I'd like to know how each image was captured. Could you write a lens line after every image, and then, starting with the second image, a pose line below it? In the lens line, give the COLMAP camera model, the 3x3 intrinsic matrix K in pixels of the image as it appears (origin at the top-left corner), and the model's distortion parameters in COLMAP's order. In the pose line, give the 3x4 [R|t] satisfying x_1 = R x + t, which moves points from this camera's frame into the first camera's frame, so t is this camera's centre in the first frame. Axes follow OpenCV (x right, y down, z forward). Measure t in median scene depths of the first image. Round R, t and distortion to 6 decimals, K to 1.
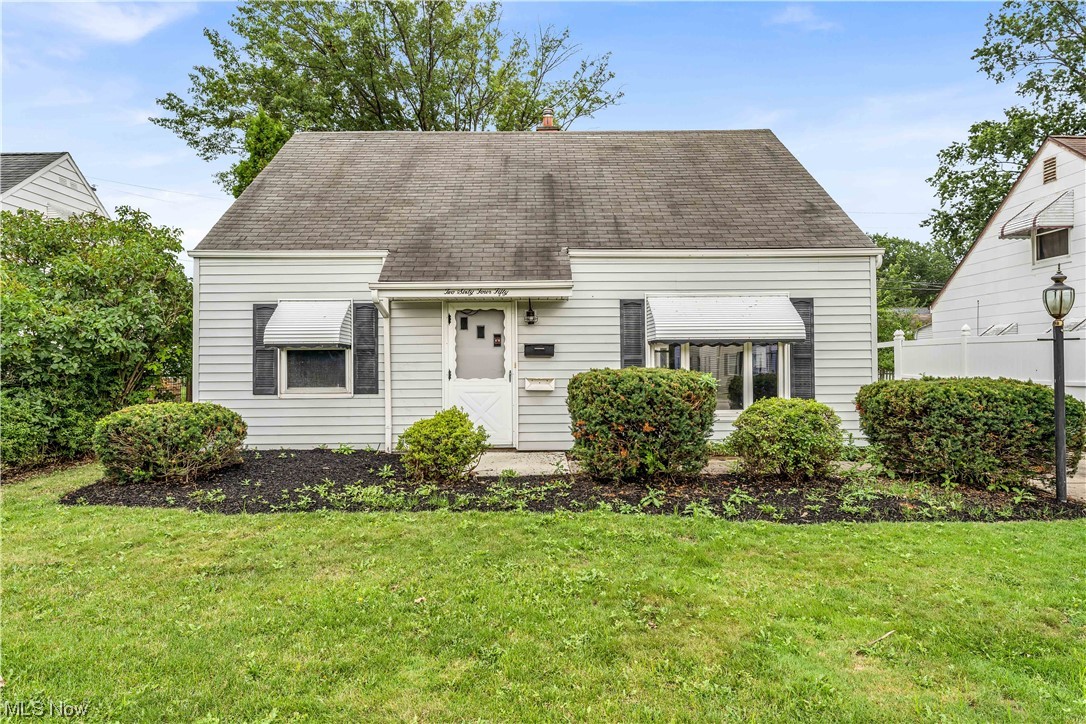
lens RADIAL K [[623.8, 0, 542.7], [0, 623.8, 363.1], [0, 0, 1]] dist [-0.000538, -0.000016]
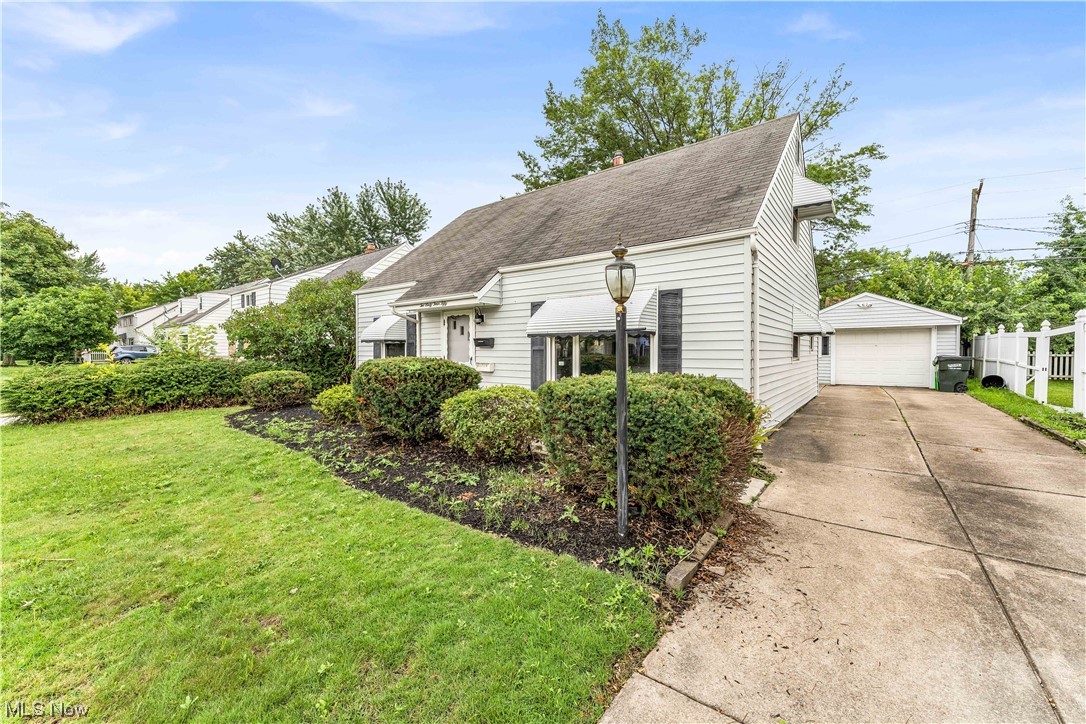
lens RADIAL K [[431.6, 0, 542.5], [0, 431.6, 357.0], [0, 0, 1]] dist [-0.000051, 0.000005]
pose [[0.783507, 0.015870, -0.621181, 0.691496], [-0.003733, 0.999776, 0.020834, -0.009279], [0.621372, -0.014004, 0.783390, 0.322877]]
